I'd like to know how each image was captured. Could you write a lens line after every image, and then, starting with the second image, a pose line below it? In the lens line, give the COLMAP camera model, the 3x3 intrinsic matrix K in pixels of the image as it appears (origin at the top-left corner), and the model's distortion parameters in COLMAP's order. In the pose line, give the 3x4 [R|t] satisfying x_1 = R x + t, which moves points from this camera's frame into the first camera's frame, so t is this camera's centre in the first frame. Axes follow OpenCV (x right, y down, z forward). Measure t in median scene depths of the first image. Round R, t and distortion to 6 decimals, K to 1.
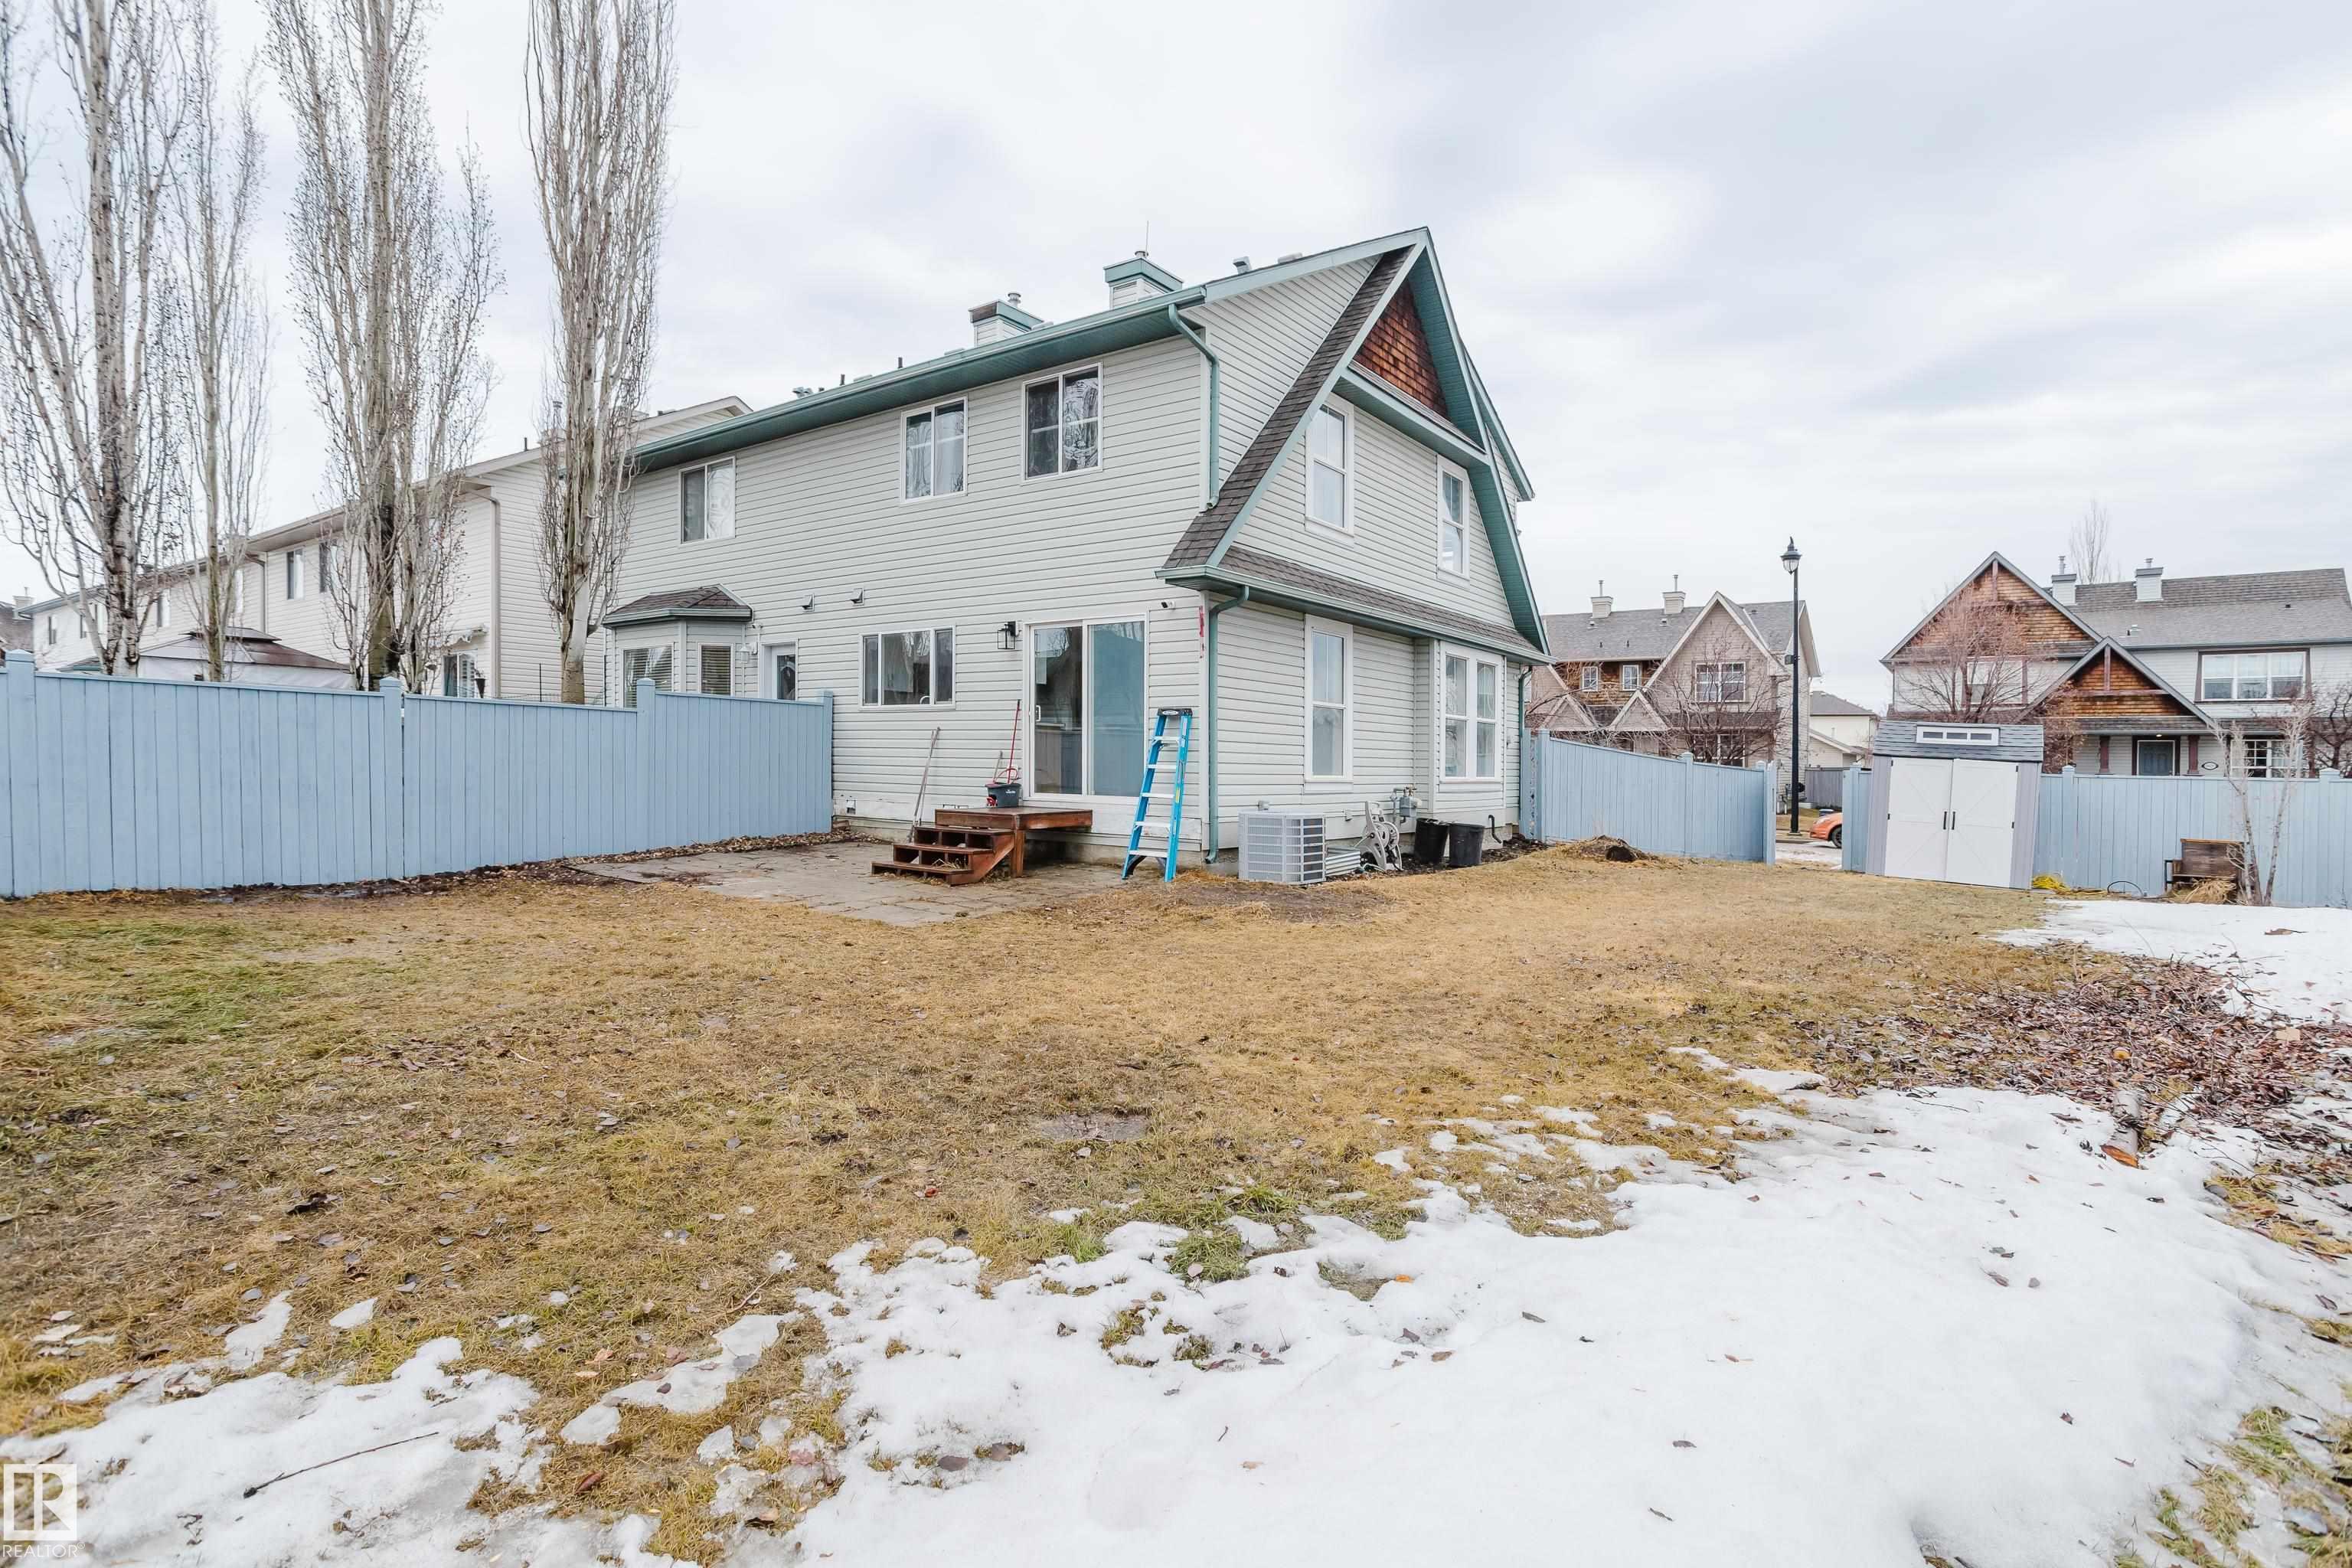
lens RADIAL K [[1120.0, 0, 1164.2], [0, 1120.0, 738.4], [0, 0, 1]] dist [0.014736, 0.000095]
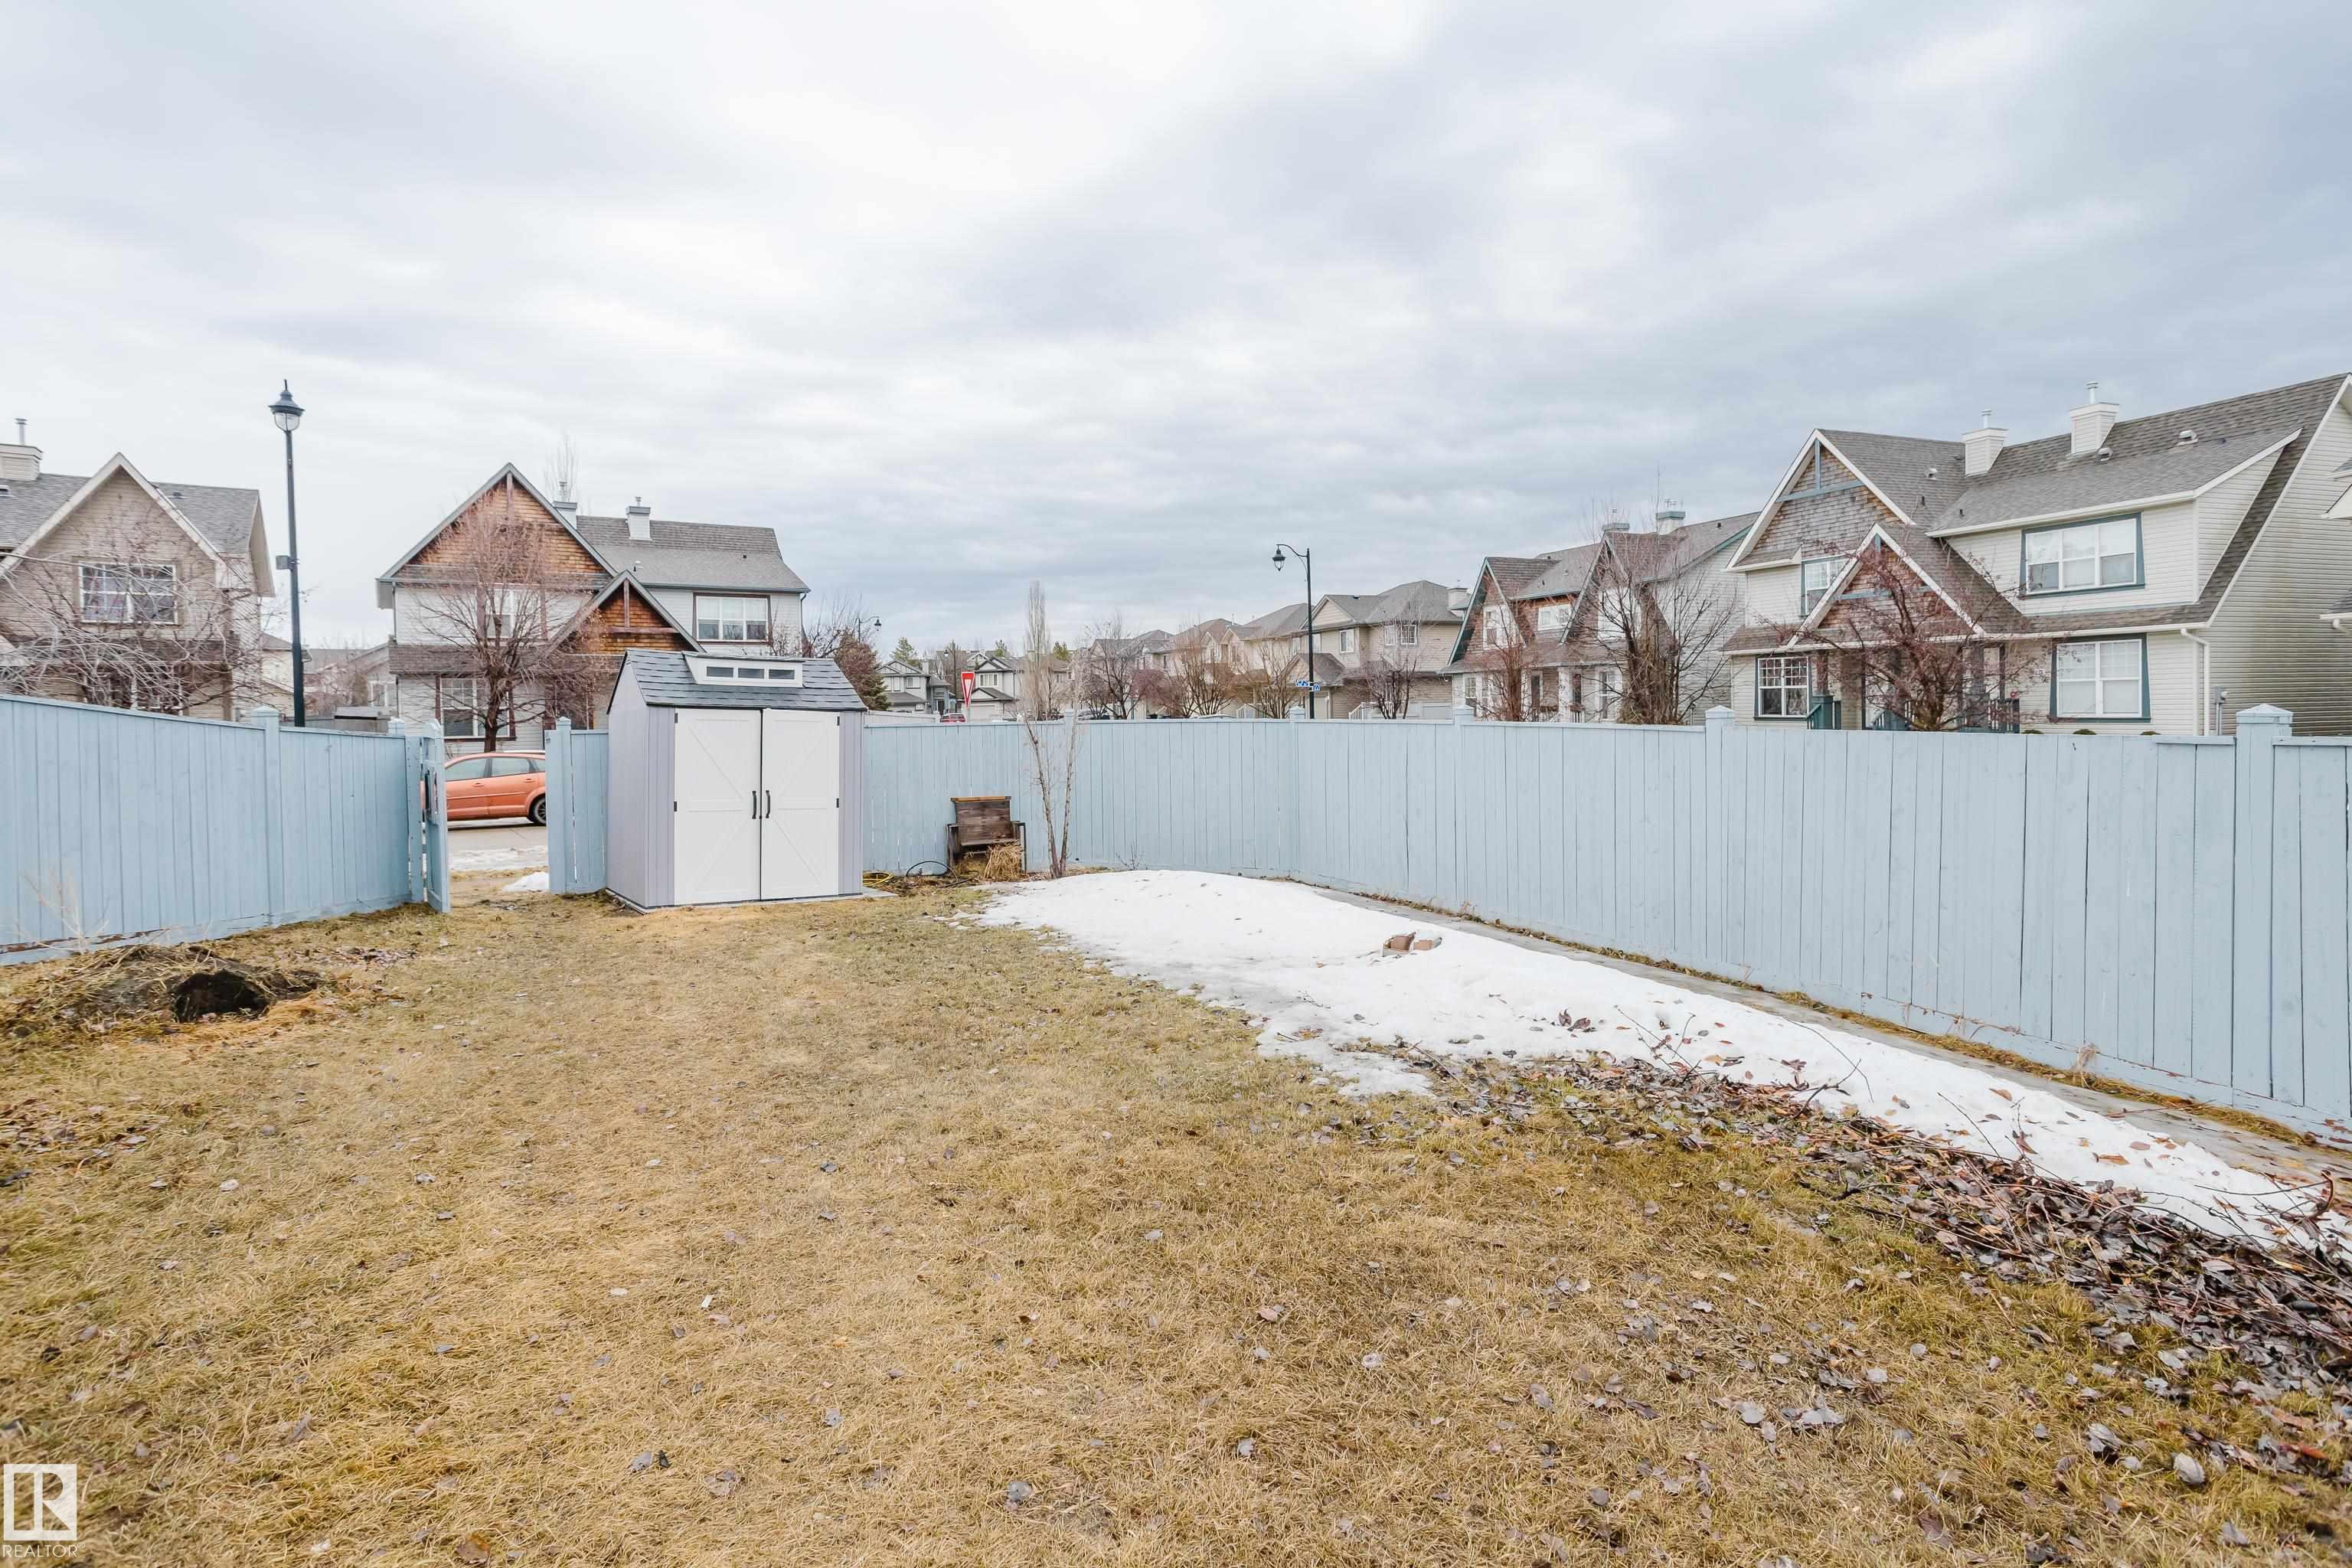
lens RADIAL K [[1165.0, 0, 1158.9], [0, 1165.0, 671.0], [0, 0, 1]] dist [0.019194, 0.000725]
pose [[0.337340, 0.002883, 0.941379, 0.059803], [0.003622, 0.999984, -0.004360, 0.000048], [-0.941376, 0.004881, 0.337324, 0.234718]]
